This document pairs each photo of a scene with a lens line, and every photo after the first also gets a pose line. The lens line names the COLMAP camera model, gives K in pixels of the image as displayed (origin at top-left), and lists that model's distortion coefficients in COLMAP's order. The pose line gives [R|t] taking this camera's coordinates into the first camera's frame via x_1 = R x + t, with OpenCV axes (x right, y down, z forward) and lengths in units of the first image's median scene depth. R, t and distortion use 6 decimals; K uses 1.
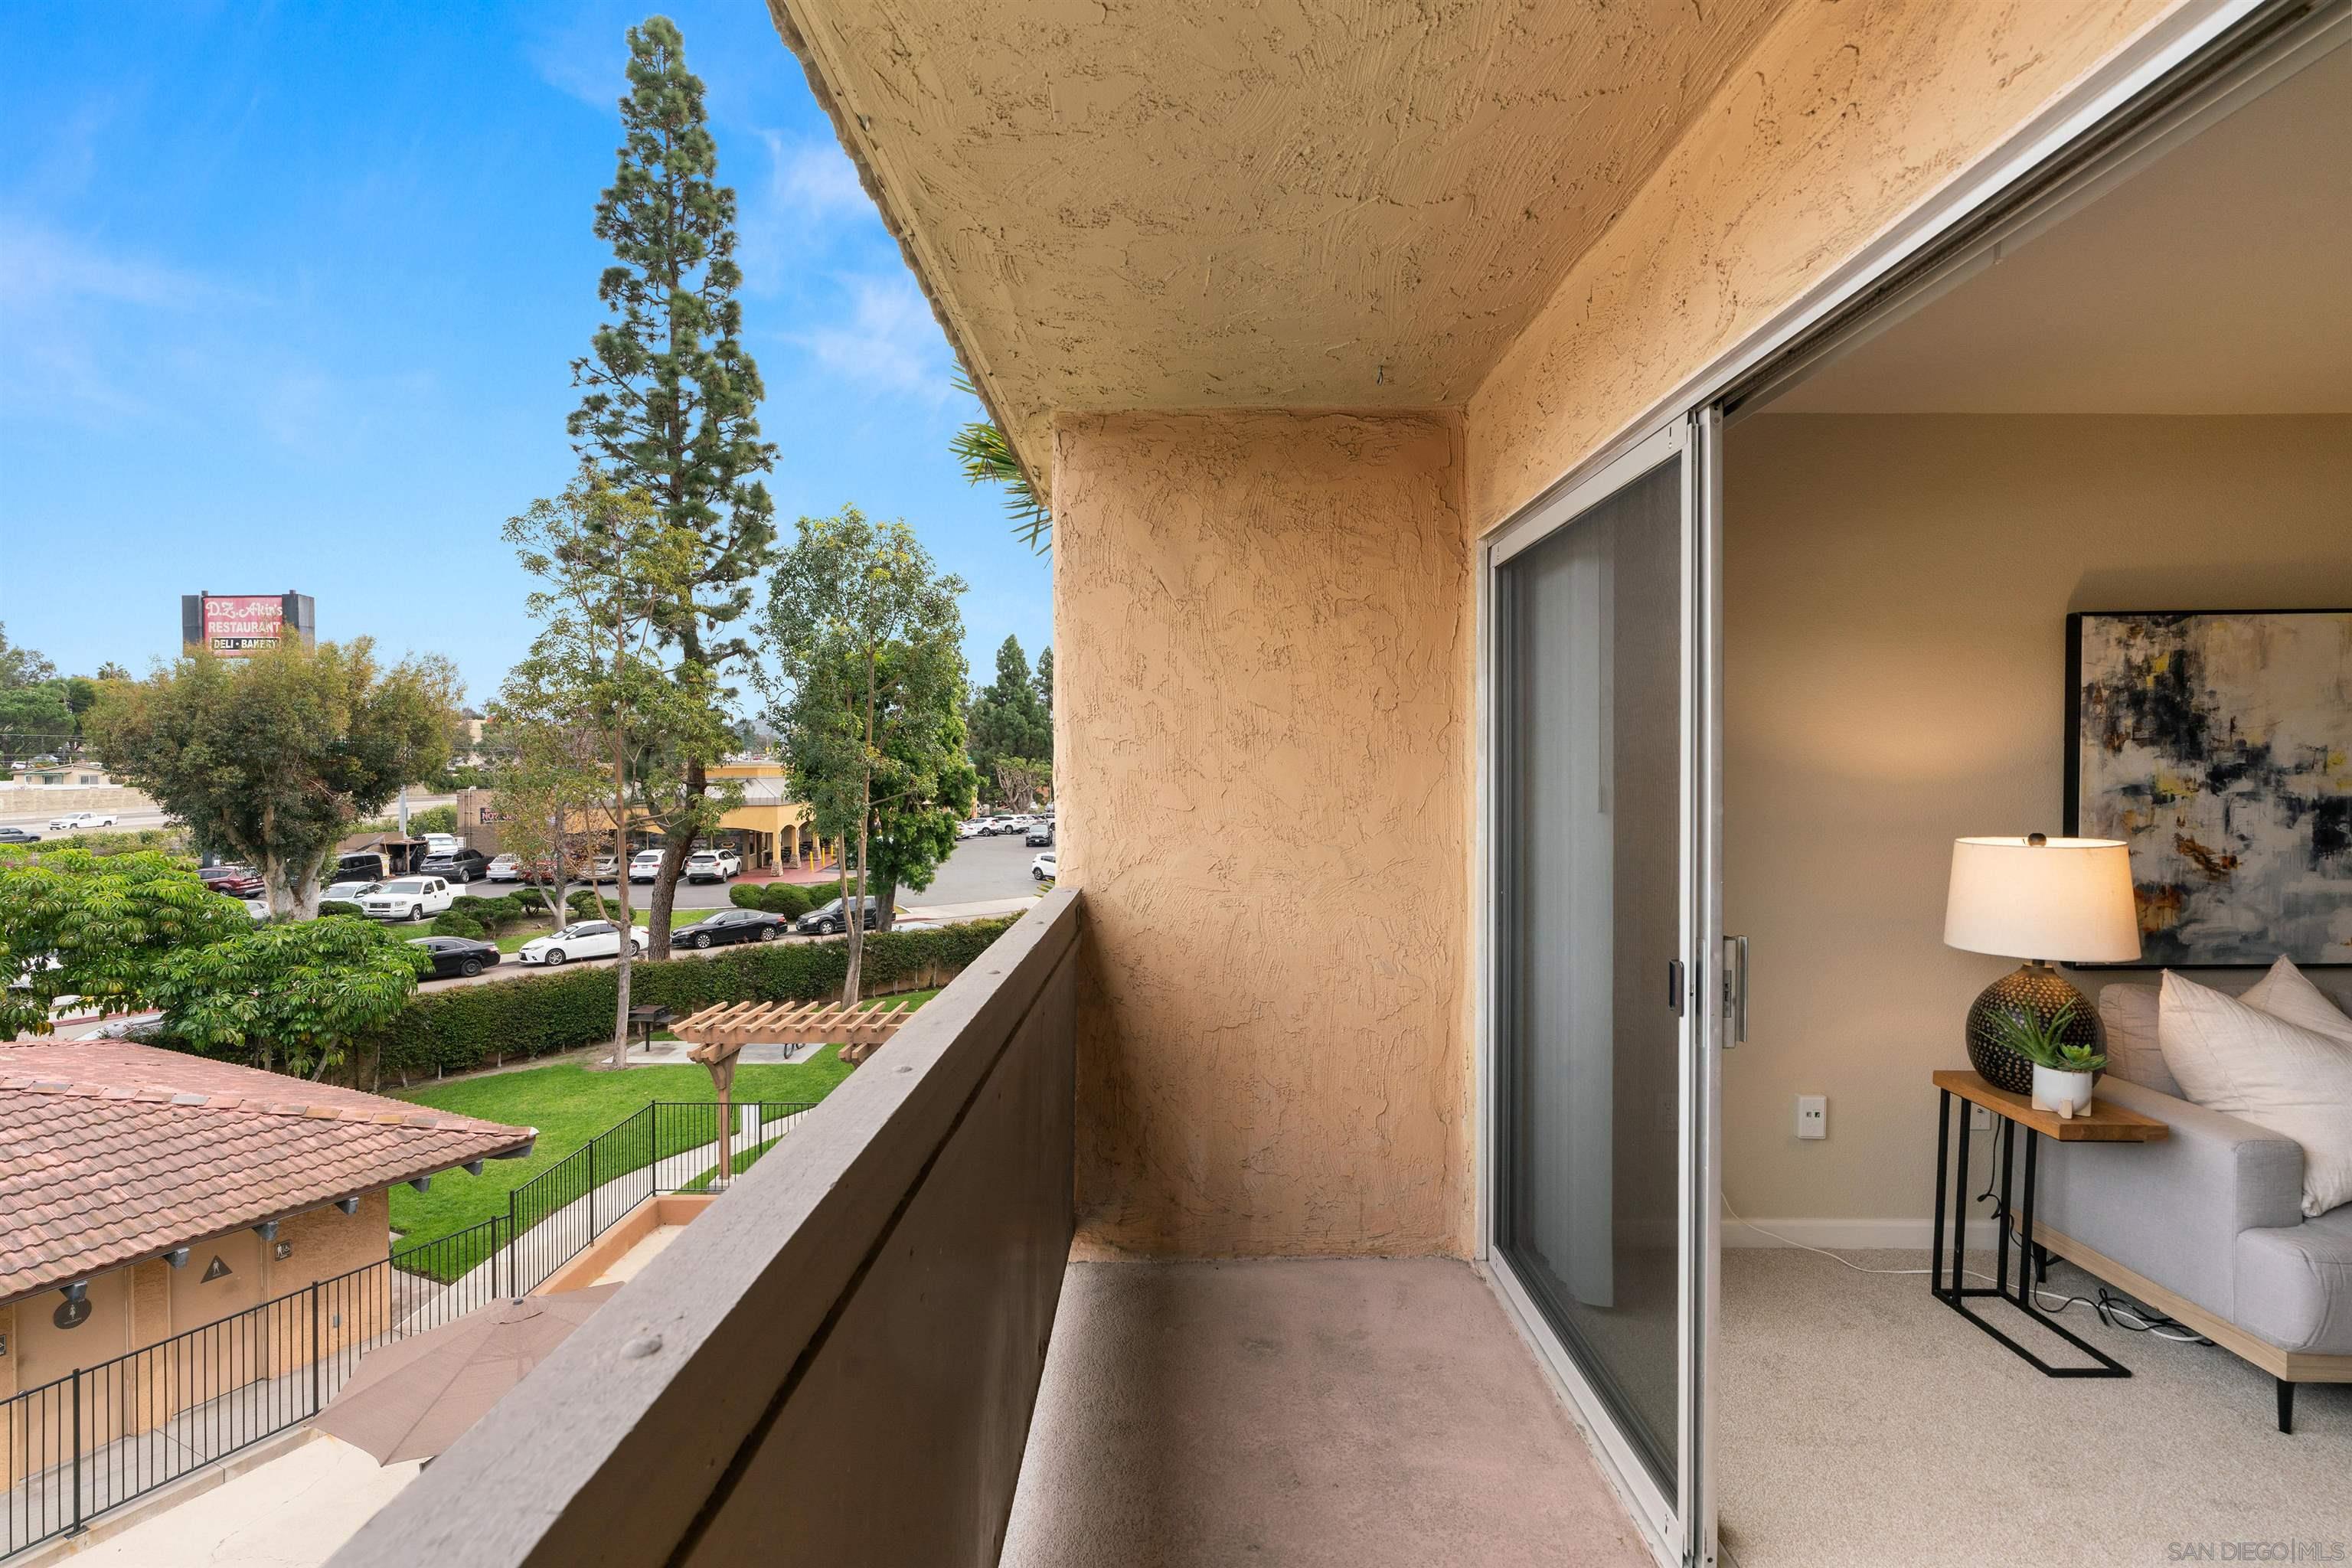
lens RADIAL K [[1138.6, 0, 1126.9], [0, 1138.6, 768.0], [0, 0, 1]] dist [-0.002392, 0.000303]
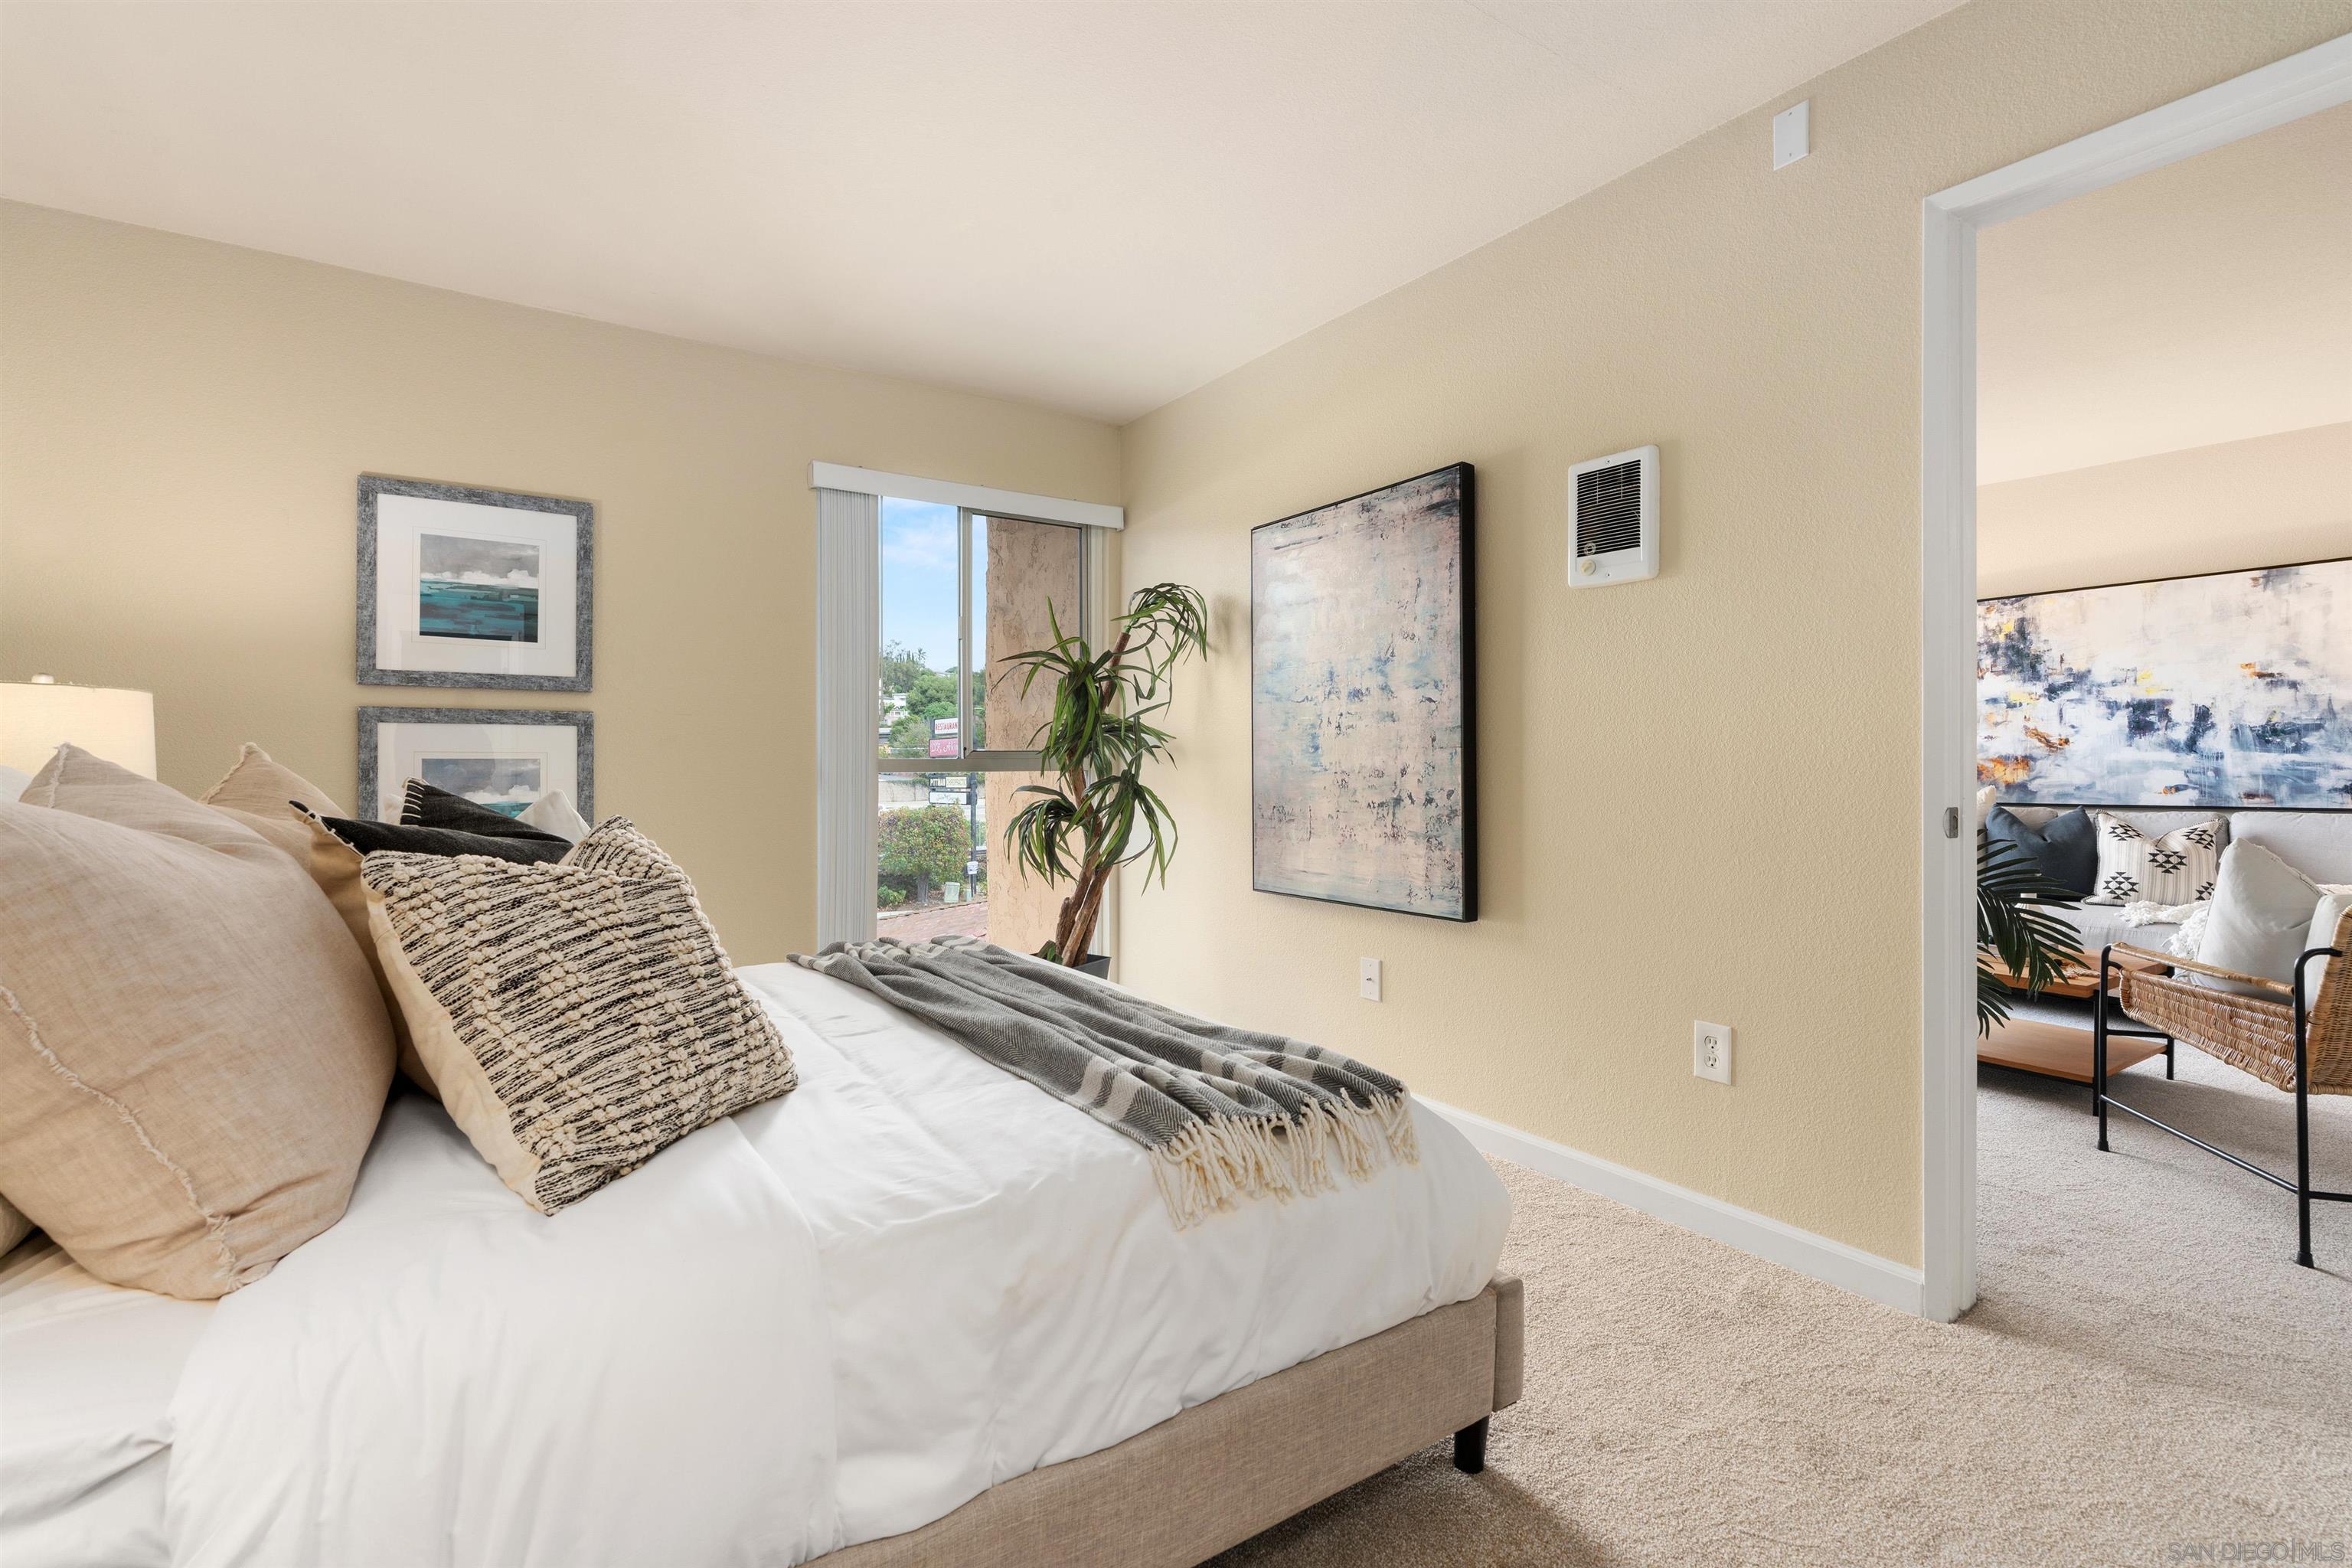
lens RADIAL K [[1071.0, 0, 1162.5], [0, 1071.0, 753.9], [0, 0, 1]] dist [0.002856, 0.000828]
pose [[0.587418, -0.004065, -0.809273, 0.696974], [-0.003063, 0.999969, -0.007246, 0.055270], [0.809278, 0.006735, 0.587387, -0.469610]]
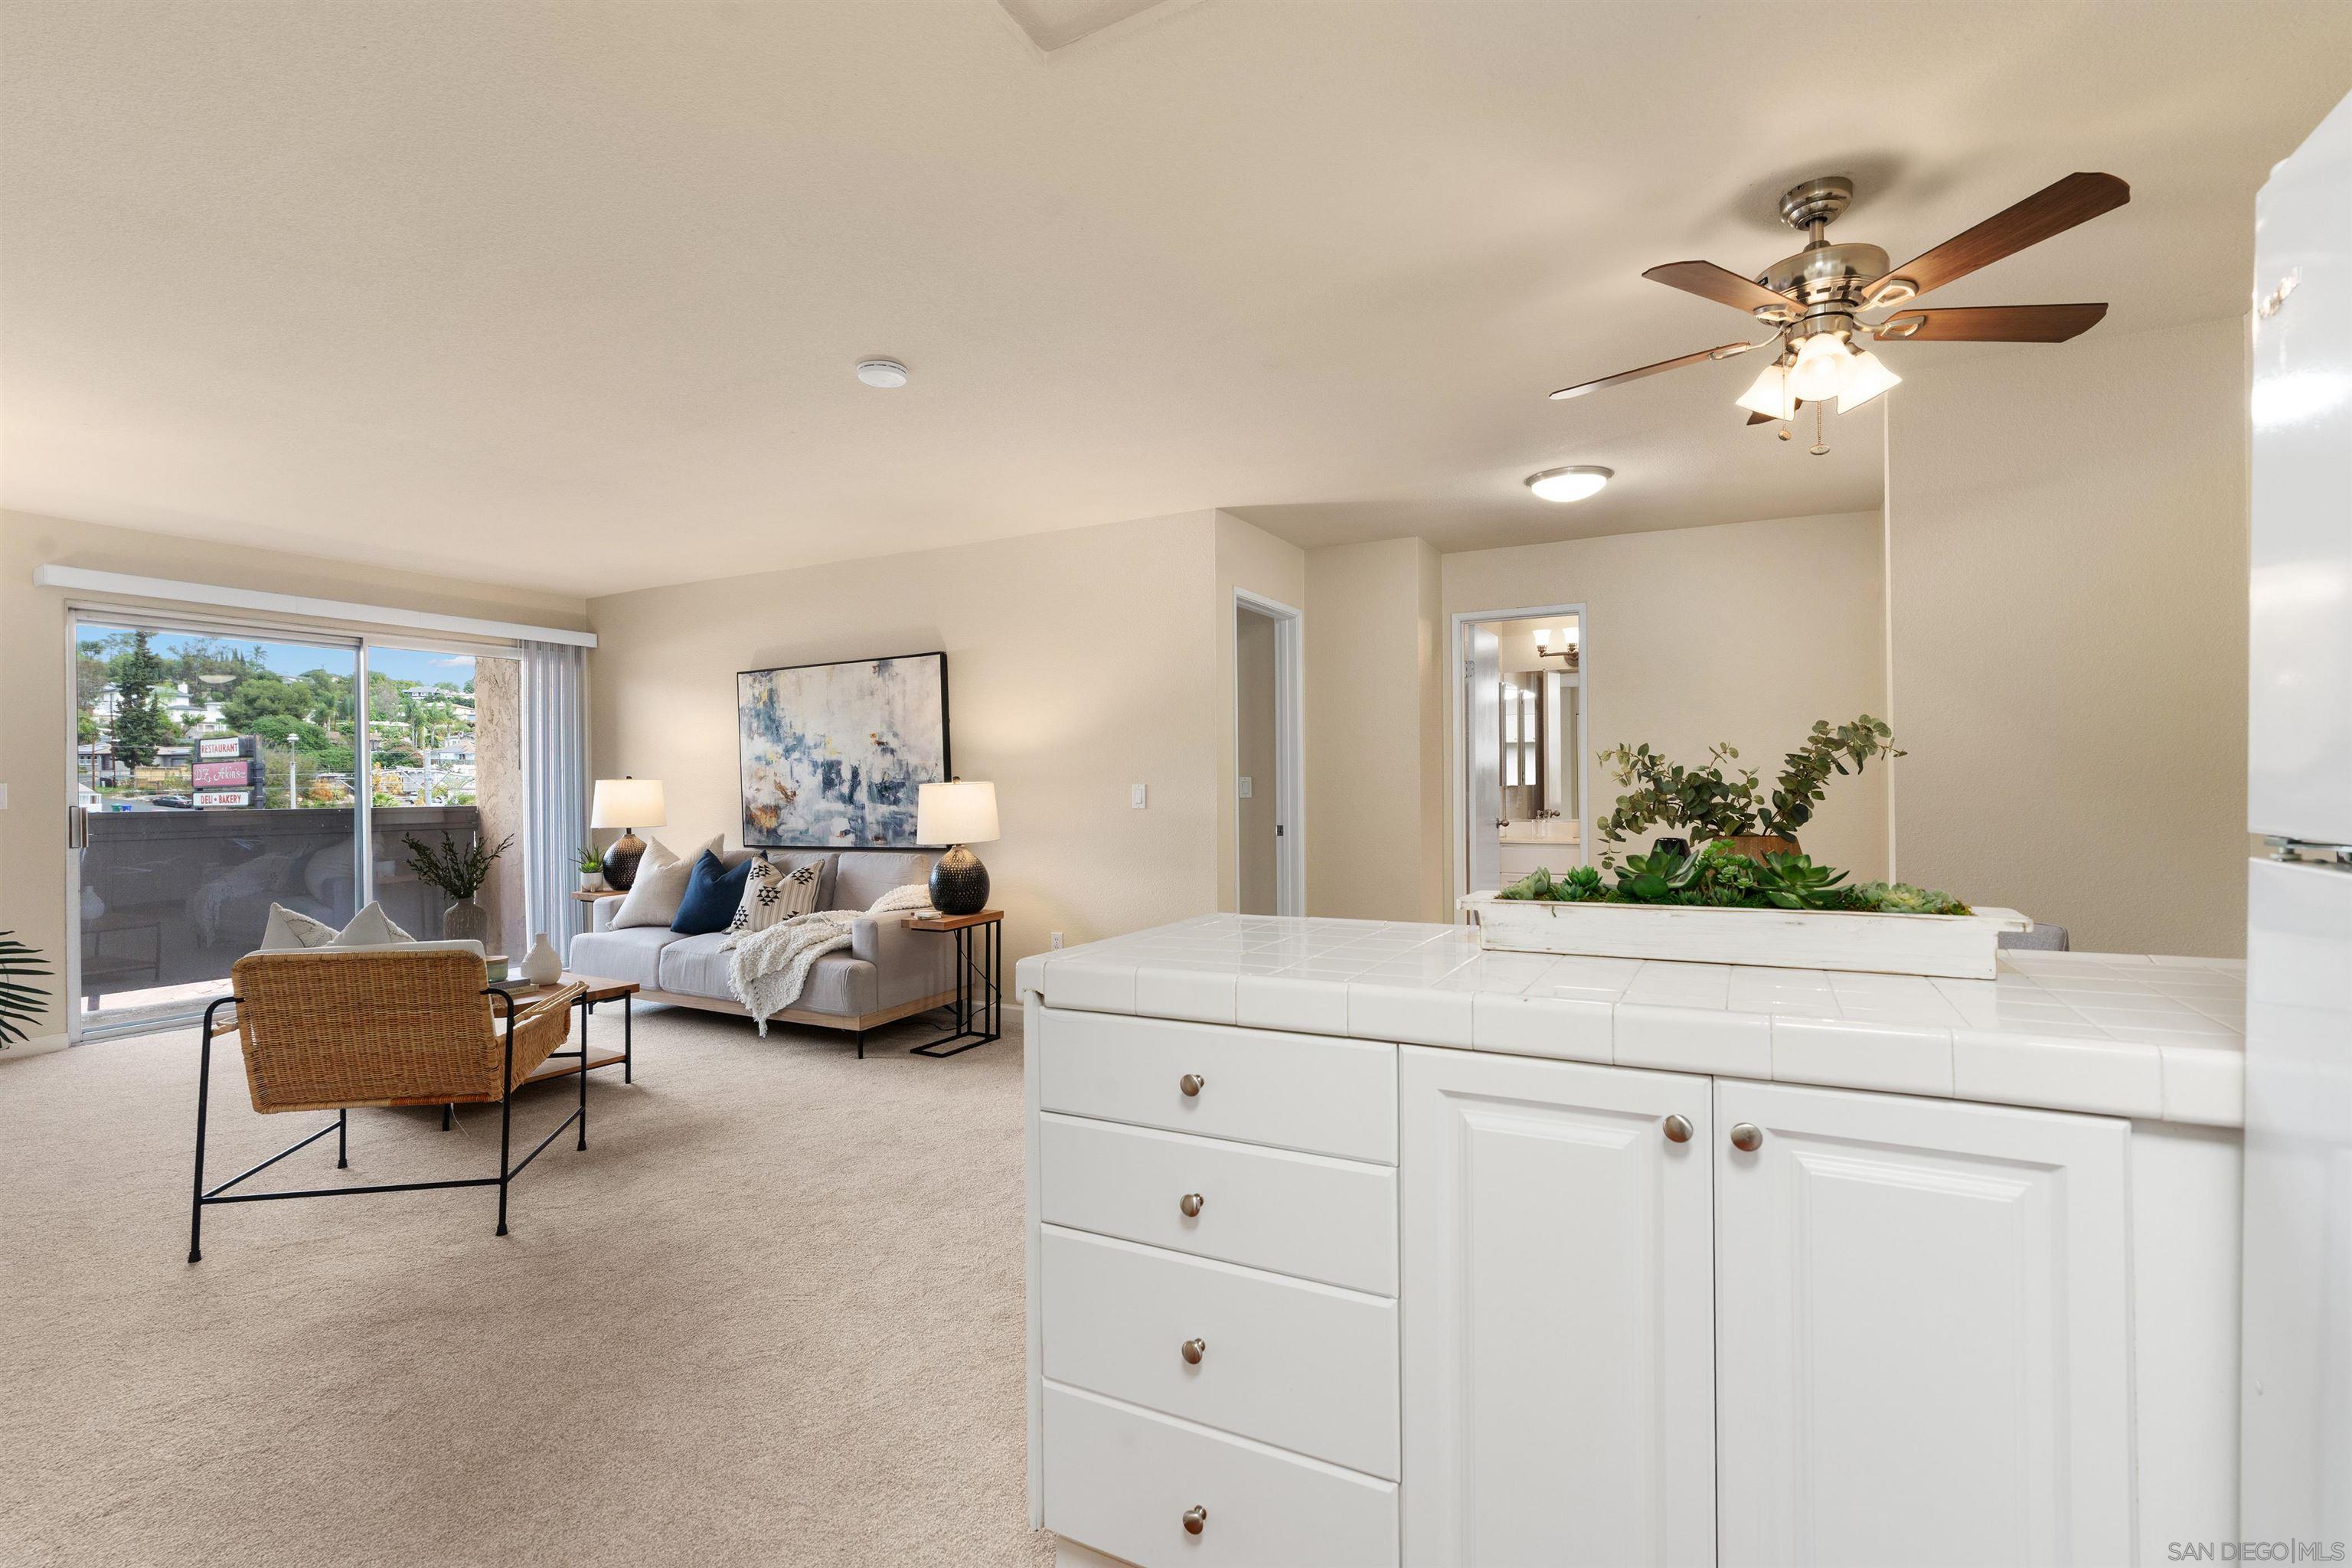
lens RADIAL K [[1078.6, 0, 1171.7], [0, 1078.6, 783.0], [0, 0, 1]] dist [-0.007488, 0.000878]
pose [[0.887560, -0.004141, -0.460673, 1.152545], [0.004734, 0.999989, 0.000132, 0.031664], [0.460667, -0.002298, 0.887570, -0.174288]]
